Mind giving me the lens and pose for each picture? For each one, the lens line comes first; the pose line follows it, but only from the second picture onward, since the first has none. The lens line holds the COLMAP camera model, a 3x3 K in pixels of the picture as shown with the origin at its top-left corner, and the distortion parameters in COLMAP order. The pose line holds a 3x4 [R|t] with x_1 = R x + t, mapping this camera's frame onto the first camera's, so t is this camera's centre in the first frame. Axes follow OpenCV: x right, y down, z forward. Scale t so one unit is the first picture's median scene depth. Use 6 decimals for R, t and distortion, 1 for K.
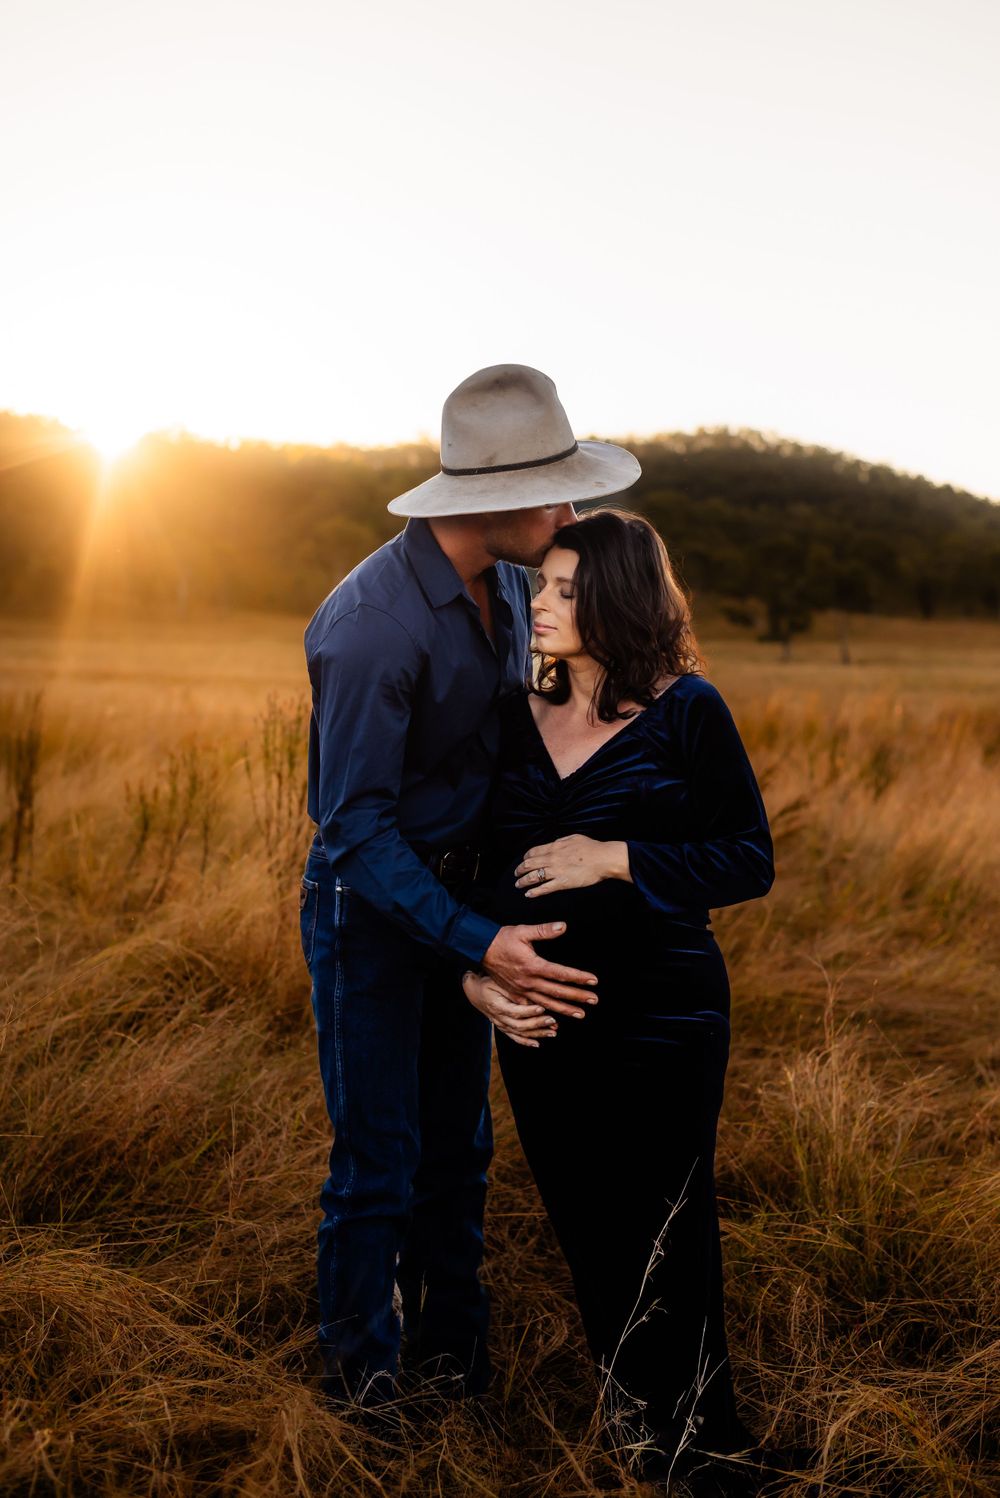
lens RADIAL K [[2264.2, 0, 494.9], [0, 2264.2, 753.5], [0, 0, 1]] dist [-0.009444, 0.000000]
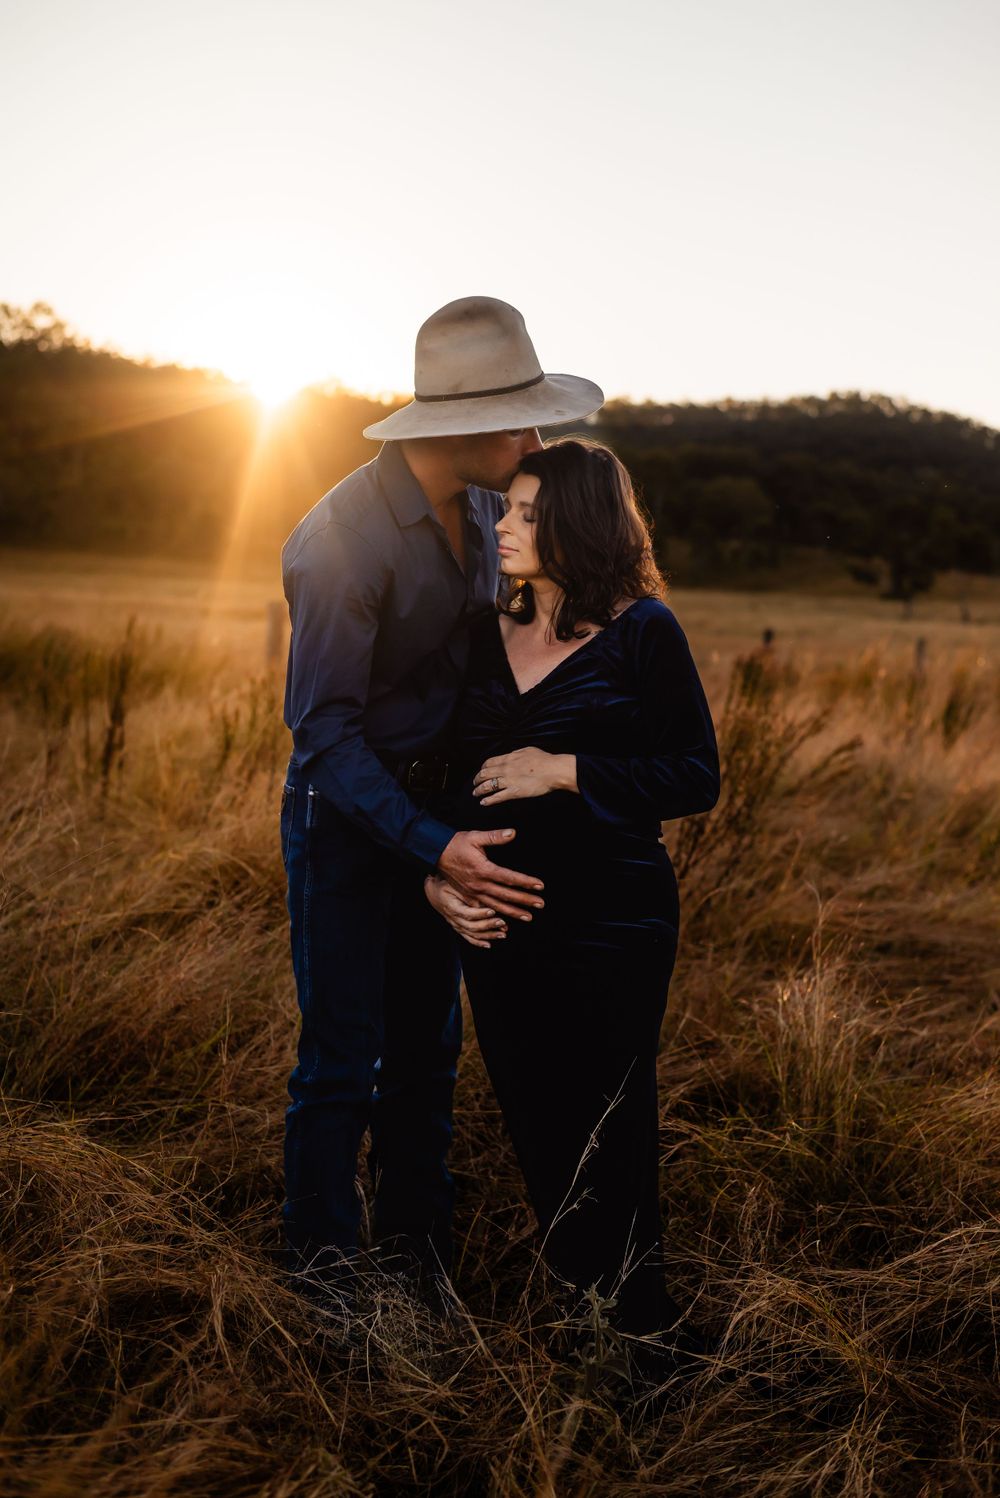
lens RADIAL K [[2149.2, 0, 498.1], [0, 2149.2, 747.4], [0, 0, 1]] dist [-0.010234, 0.000000]
pose [[0.997837, 0.028995, -0.058991, 0.077987], [-0.027623, 0.999331, 0.023957, 0.012274], [0.059647, -0.022275, 0.997971, 0.003332]]
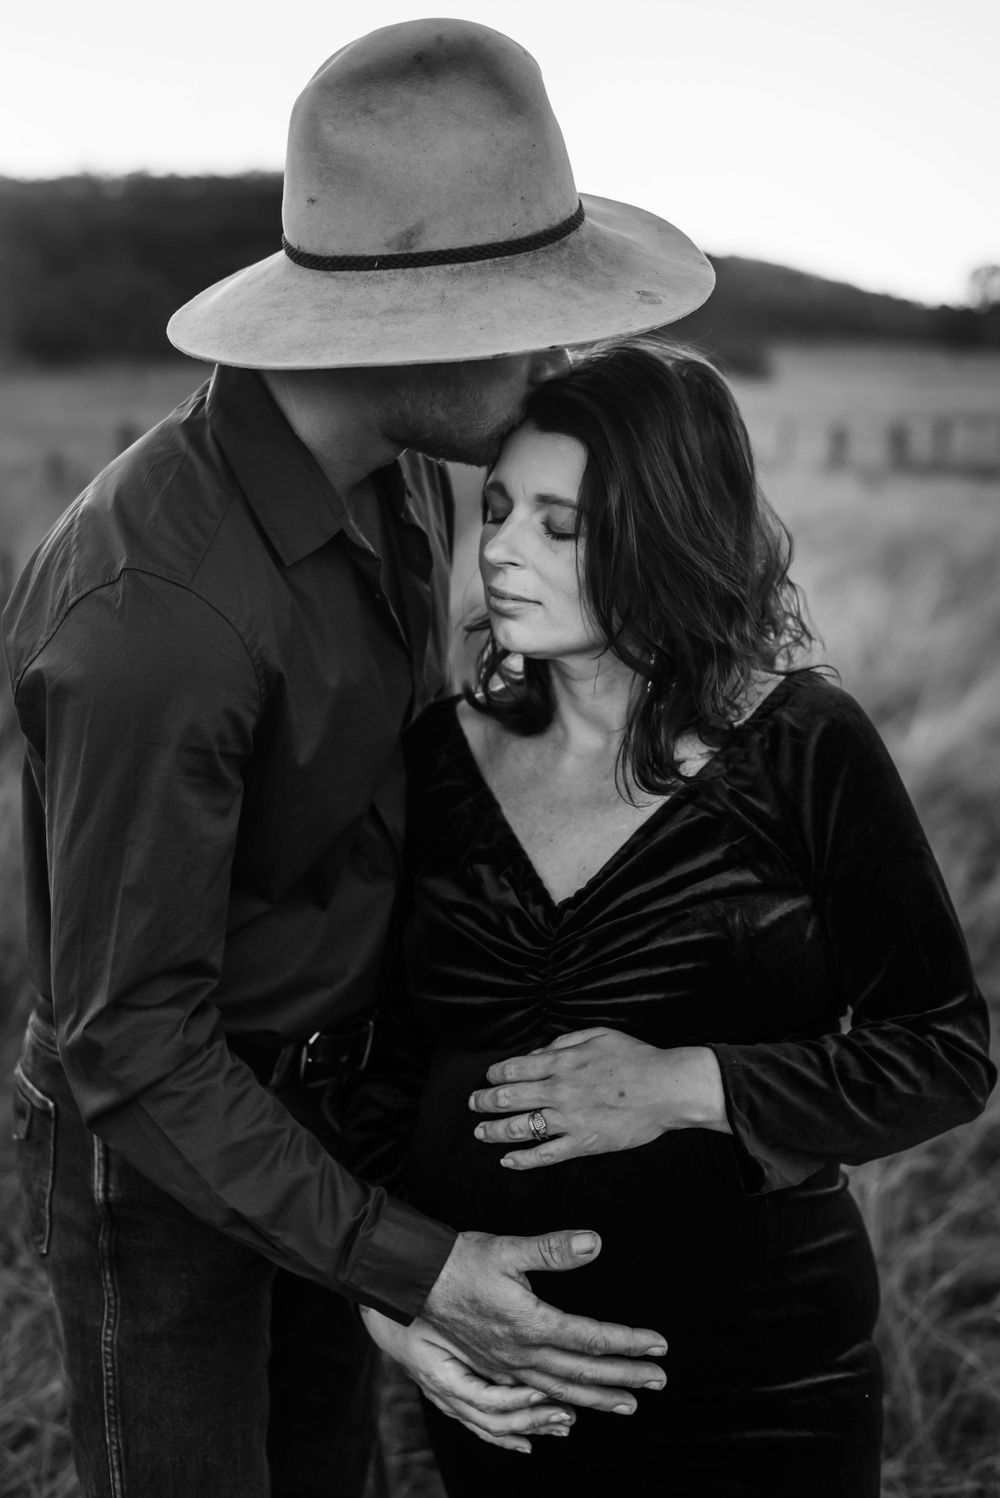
lens RADIAL K [[2149.2, 0, 509.4], [0, 2149.2, 677.2], [0, 0, 1]] dist [-0.010234, 0.000000]
pose [[0.987775, -0.041103, 0.150371, -0.047742], [0.028156, 0.995789, 0.087241, -0.077076], [-0.153324, -0.081941, 0.984773, 0.548042]]
